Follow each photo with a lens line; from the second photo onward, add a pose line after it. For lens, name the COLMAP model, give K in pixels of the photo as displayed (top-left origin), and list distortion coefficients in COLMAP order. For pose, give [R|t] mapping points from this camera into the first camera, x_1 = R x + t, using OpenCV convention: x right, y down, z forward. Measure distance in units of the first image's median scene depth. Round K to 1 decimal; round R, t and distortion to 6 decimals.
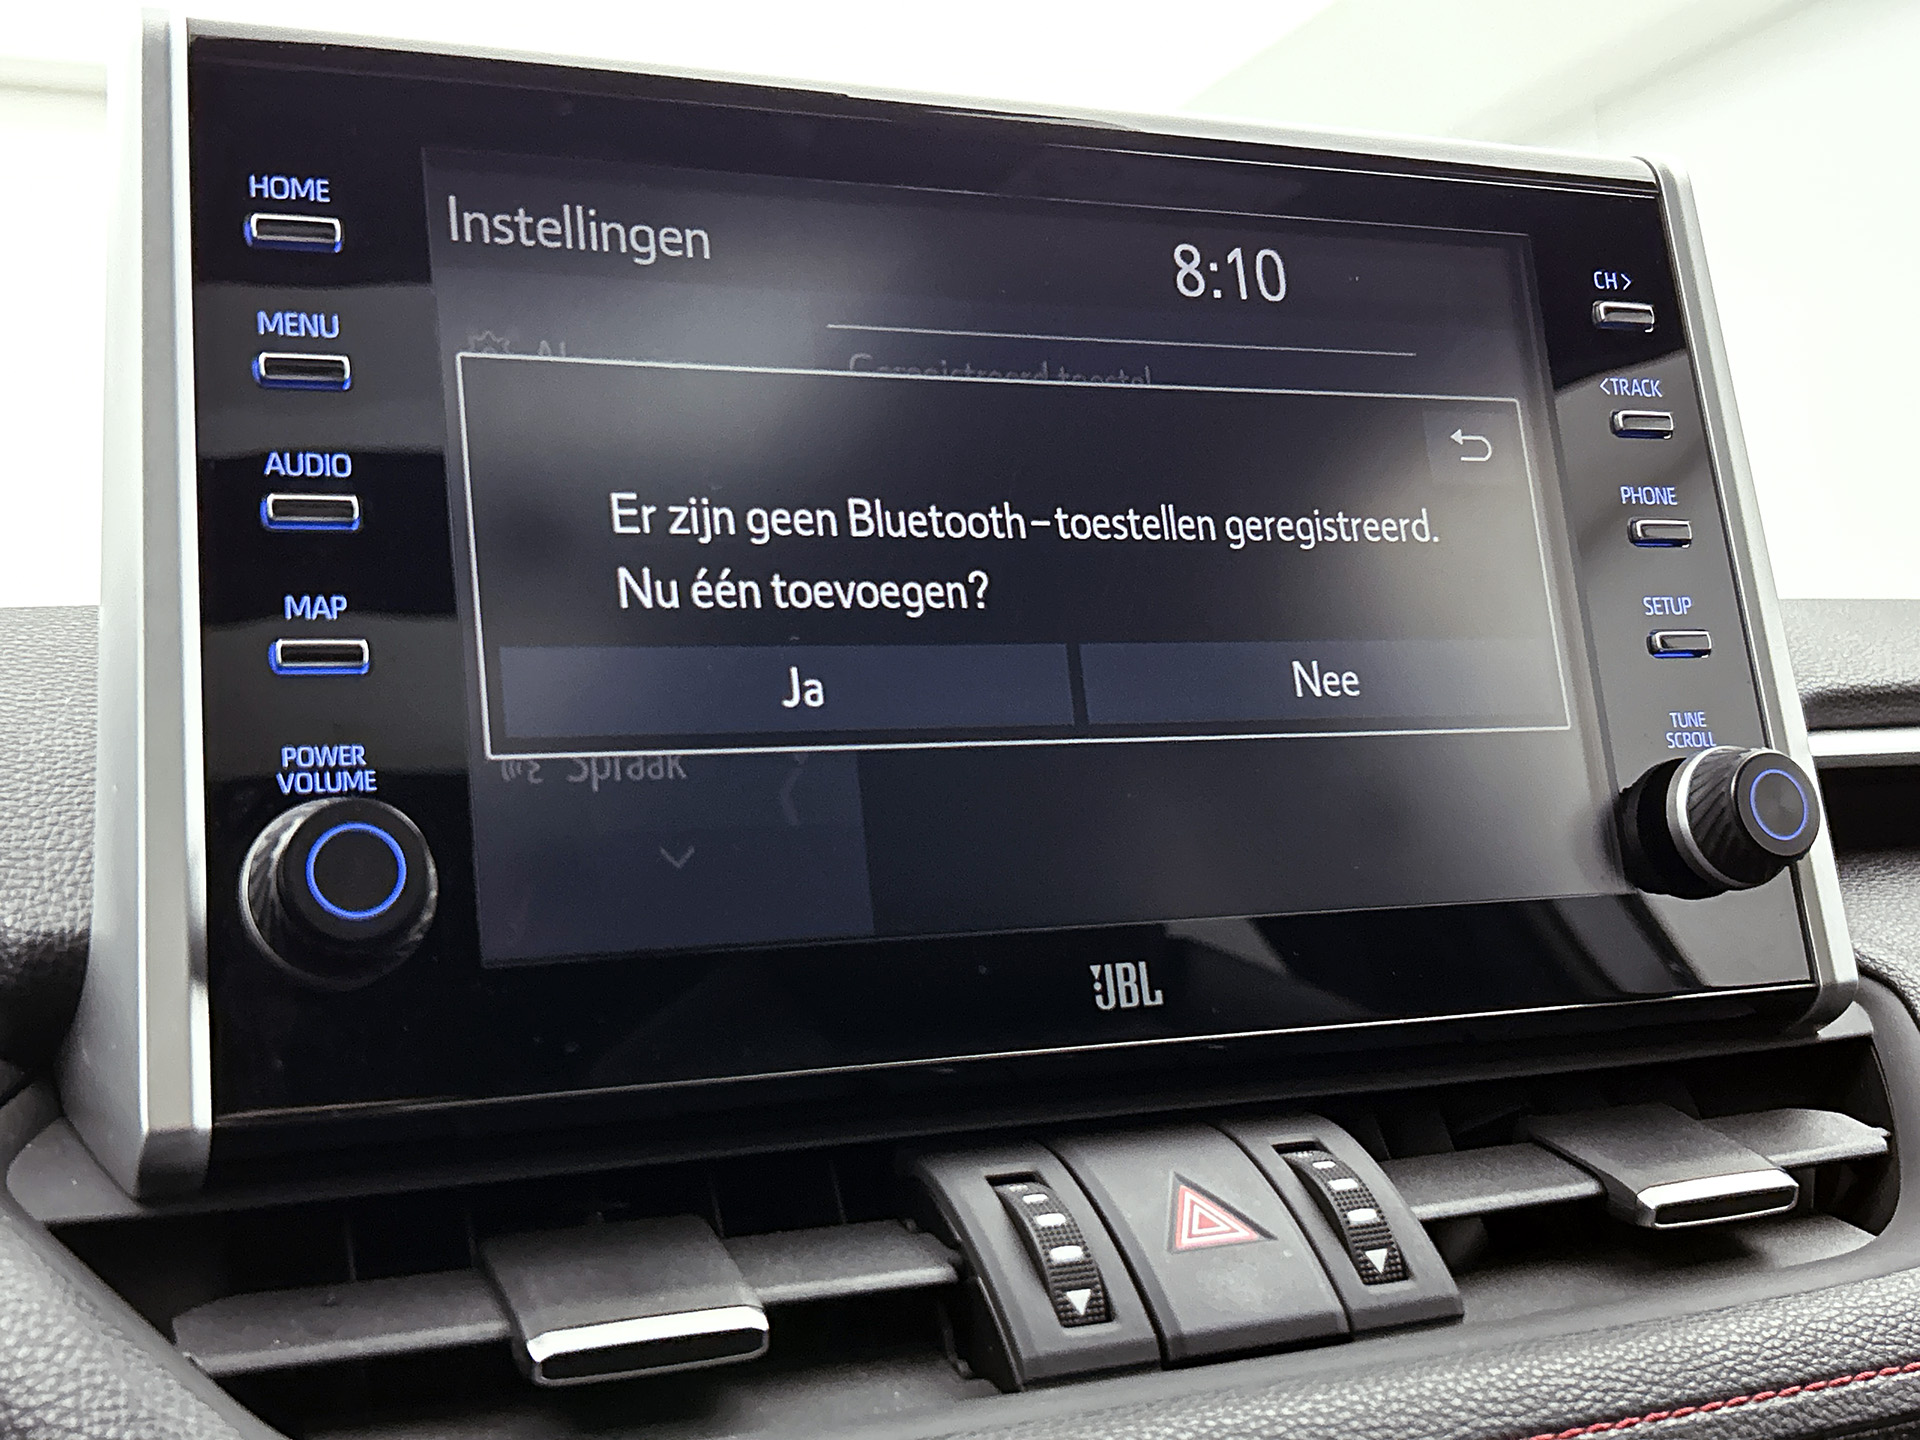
lens RADIAL K [[2298.3, 0, 969.0], [0, 2298.3, 730.8], [0, 0, 1]] dist [0.053606, 0.000000]
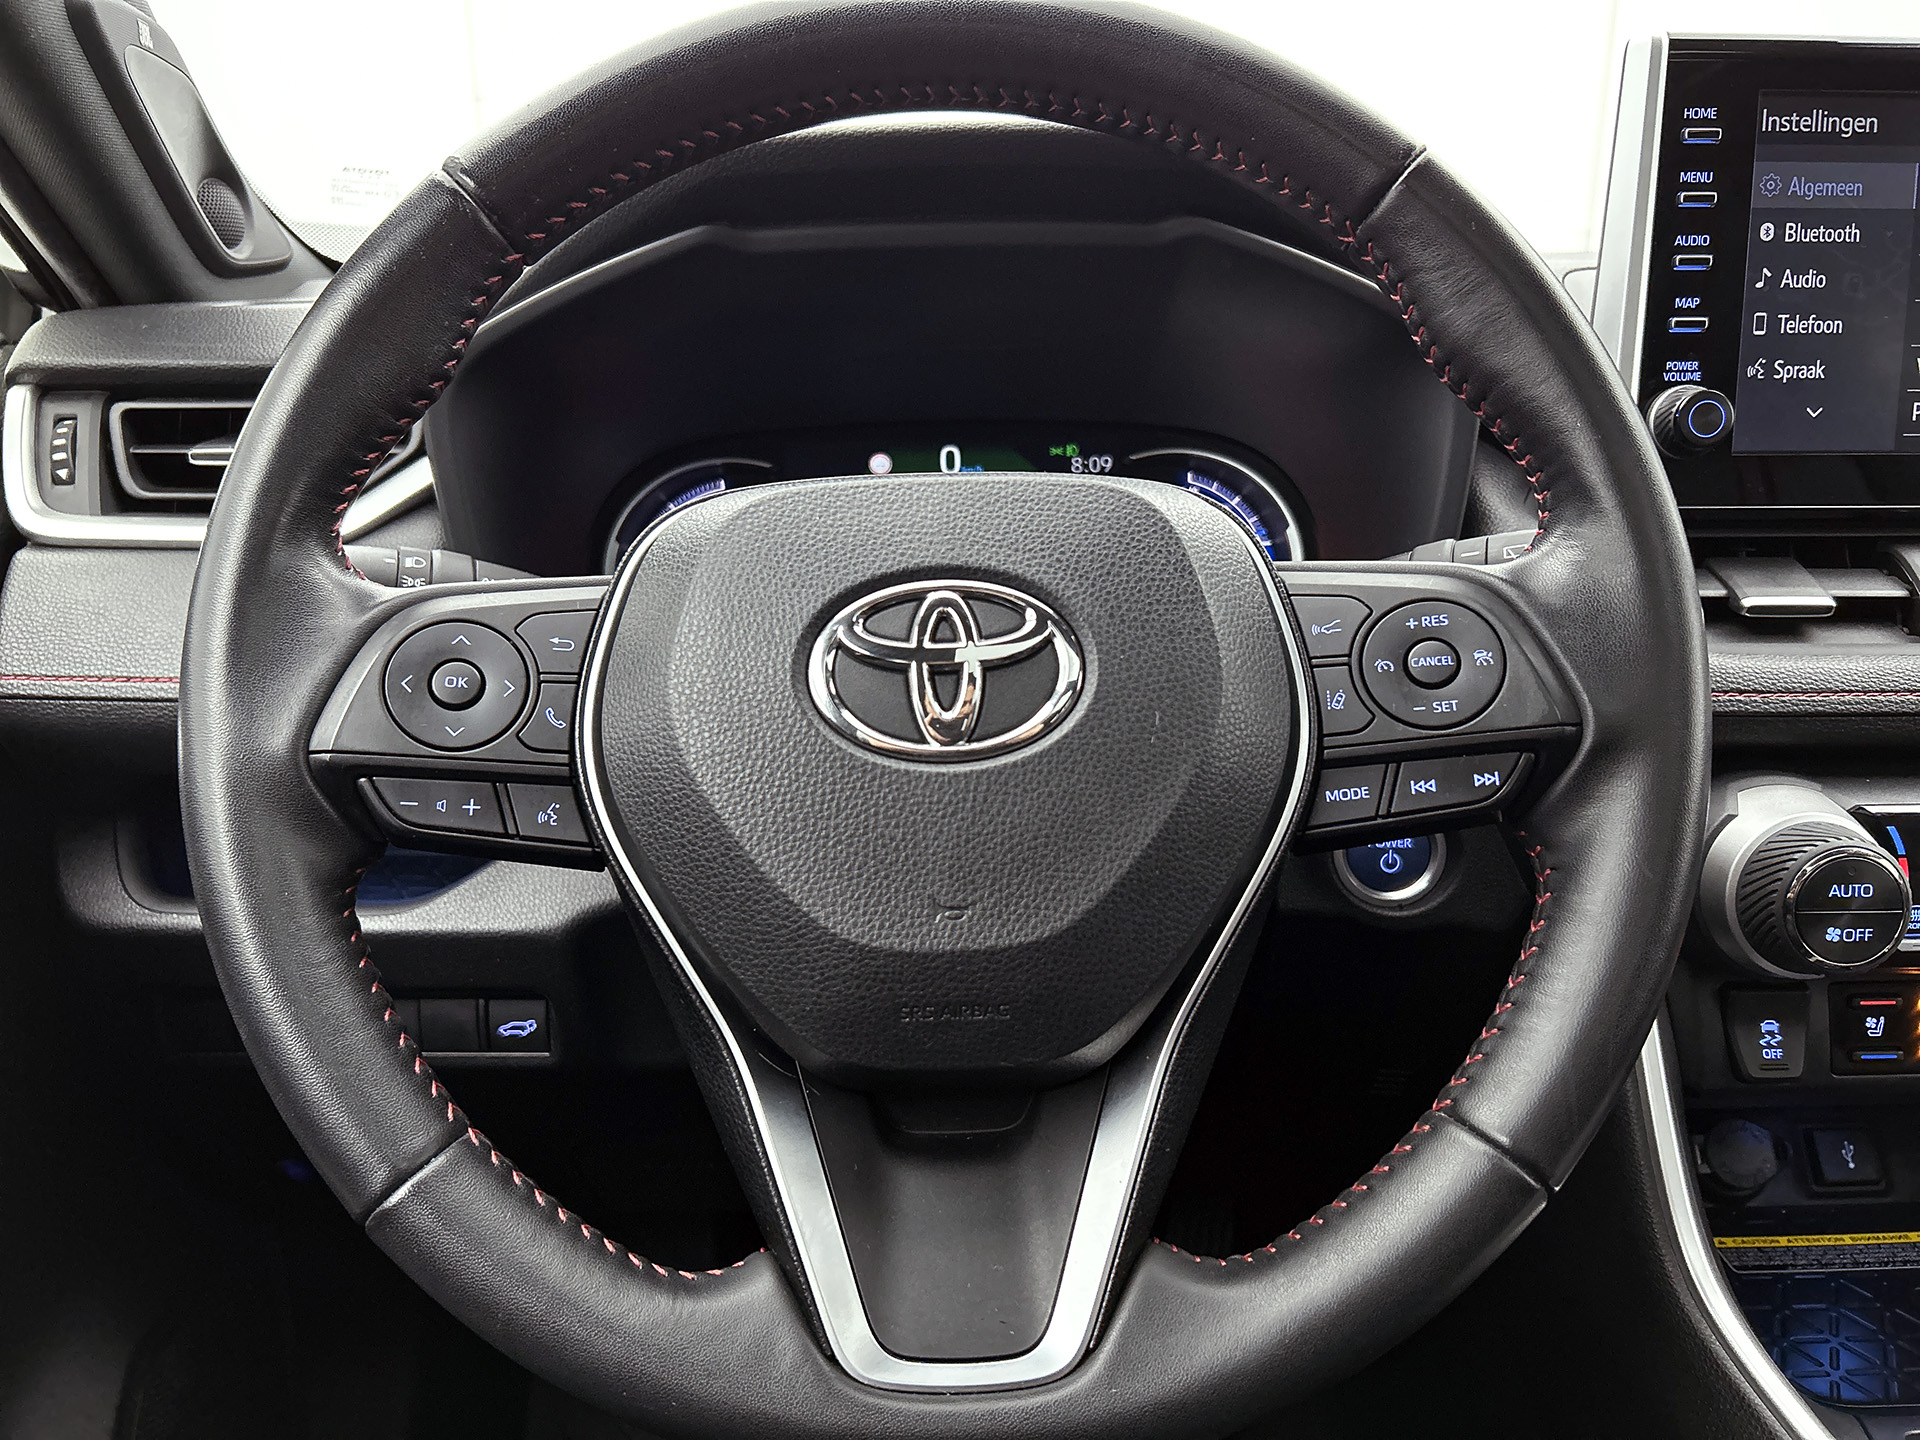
lens RADIAL K [[1443.9, 0, 962.6], [0, 1443.9, 723.9], [0, 0, 1]] dist [0.048104, -0.055408]
pose [[0.920111, 0.163983, -0.355677, -0.356824], [-0.025302, 0.931121, 0.363832, -0.177742], [0.390841, -0.325766, 0.860883, -0.785004]]
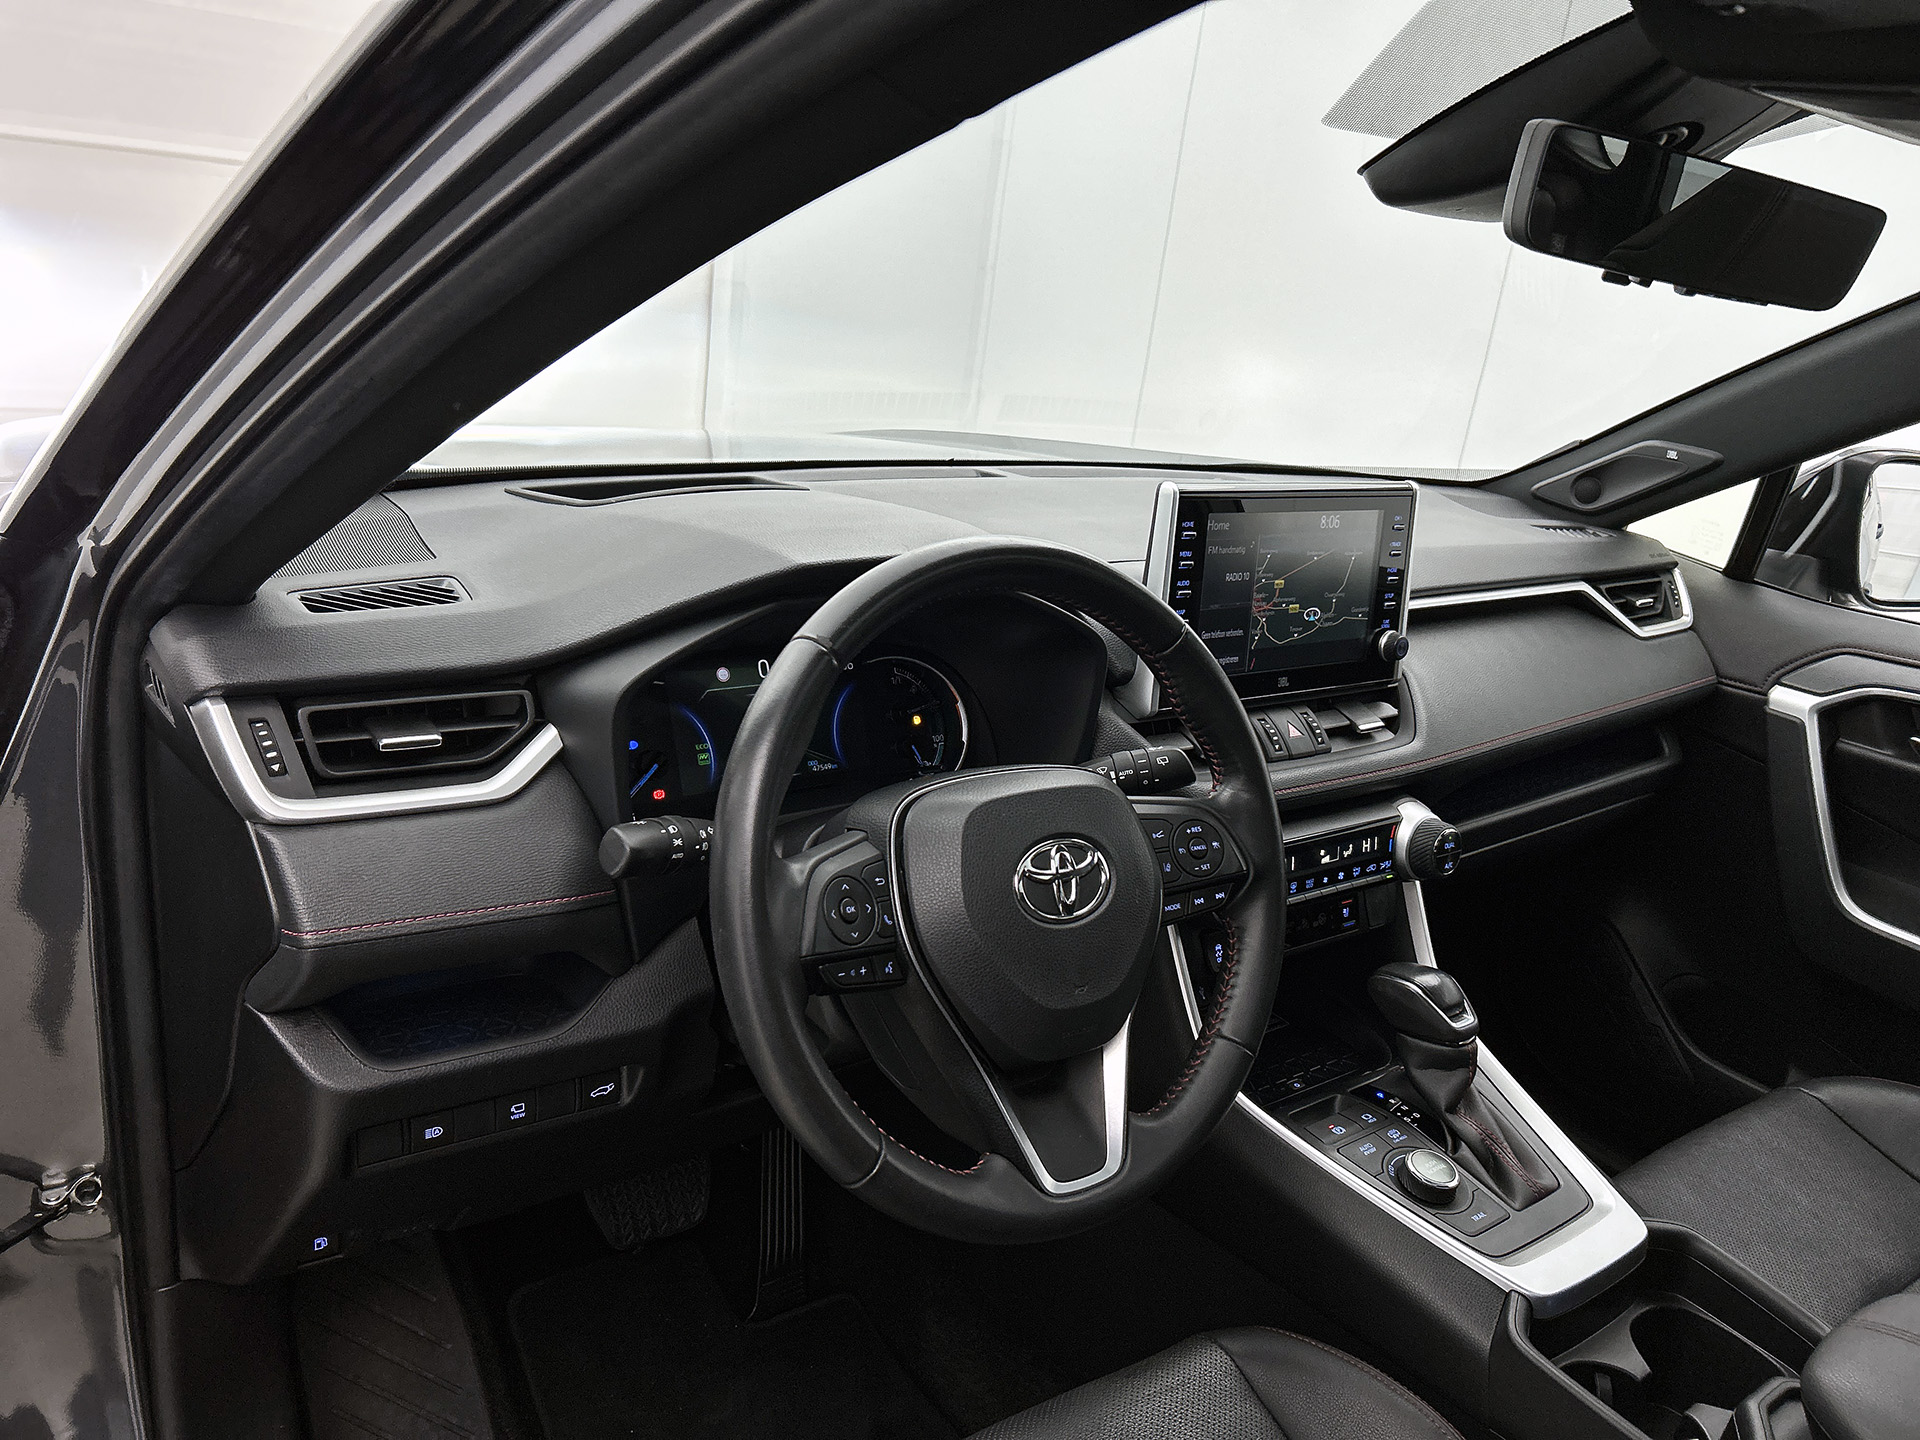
lens RADIAL K [[1443.9, 0, 949.7], [0, 1443.9, 729.6], [0, 0, 1]] dist [0.048104, -0.055408]
pose [[0.962324, 0.096045, 0.254379, -1.530662], [-0.189592, 0.907619, 0.374544, -0.899618], [-0.194906, -0.408661, 0.891632, -1.832435]]
